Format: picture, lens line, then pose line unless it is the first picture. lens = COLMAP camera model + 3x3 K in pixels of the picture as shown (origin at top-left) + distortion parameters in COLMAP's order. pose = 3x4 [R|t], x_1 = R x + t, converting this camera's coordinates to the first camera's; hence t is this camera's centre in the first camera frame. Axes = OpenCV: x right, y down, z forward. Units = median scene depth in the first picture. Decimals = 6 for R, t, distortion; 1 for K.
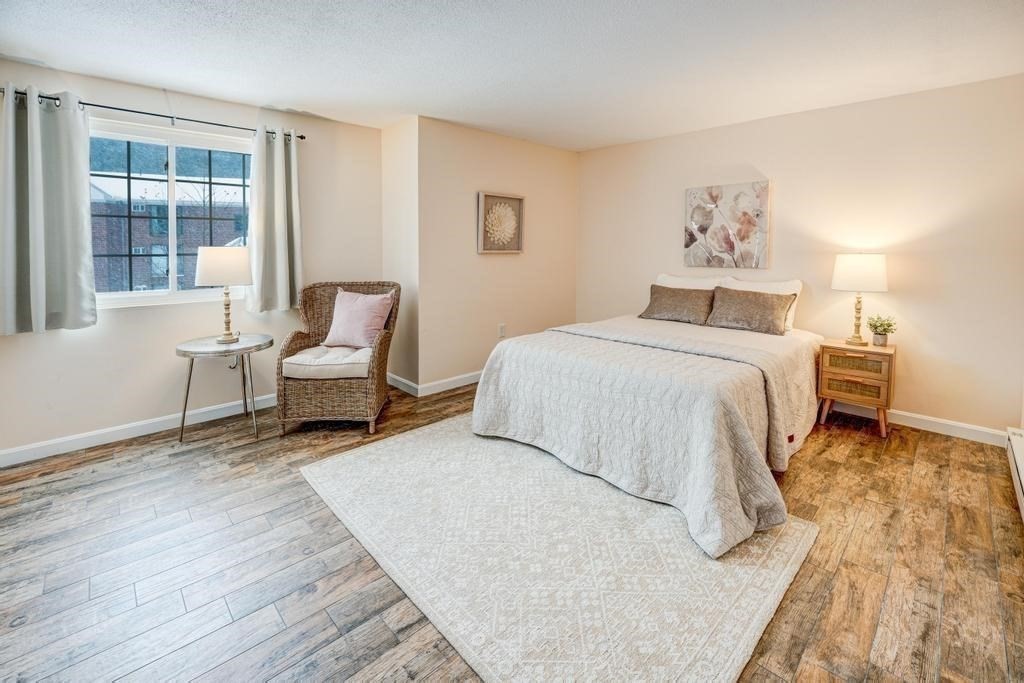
lens RADIAL K [[438.9, 0, 532.4], [0, 438.9, 264.8], [0, 0, 1]] dist [-0.017924, 0.000326]
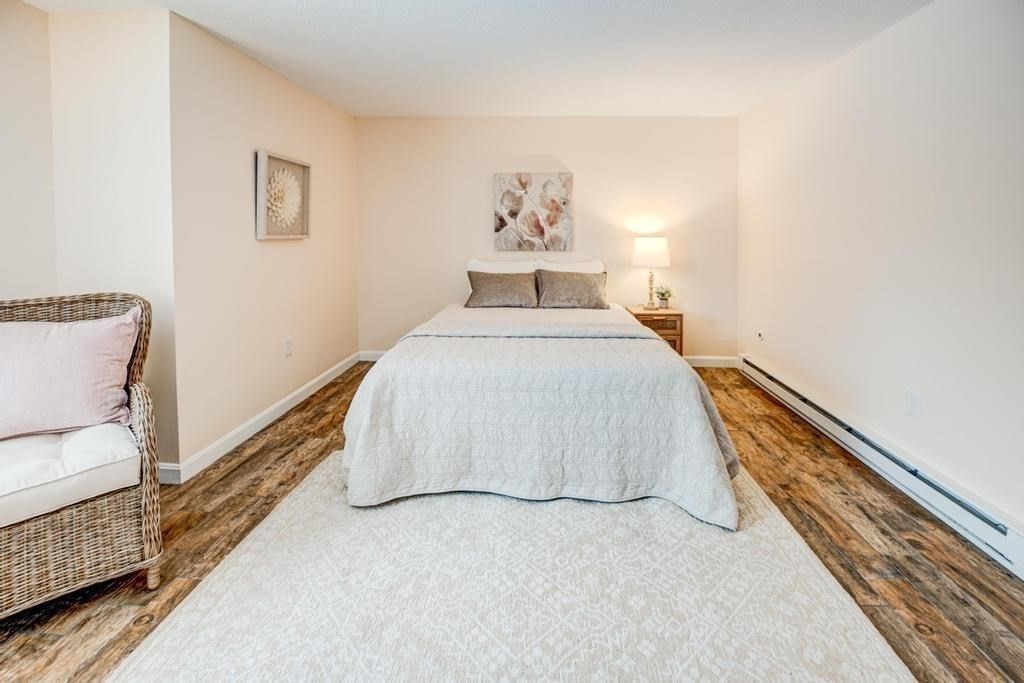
lens RADIAL K [[430.5, 0, 517.4], [0, 430.5, 240.7], [0, 0, 1]] dist [-0.017429, 0.000519]
pose [[0.746249, -0.011349, 0.665570, -0.339639], [0.022138, 0.999725, -0.007775, -0.013439], [-0.665299, 0.020537, 0.746295, 0.298965]]
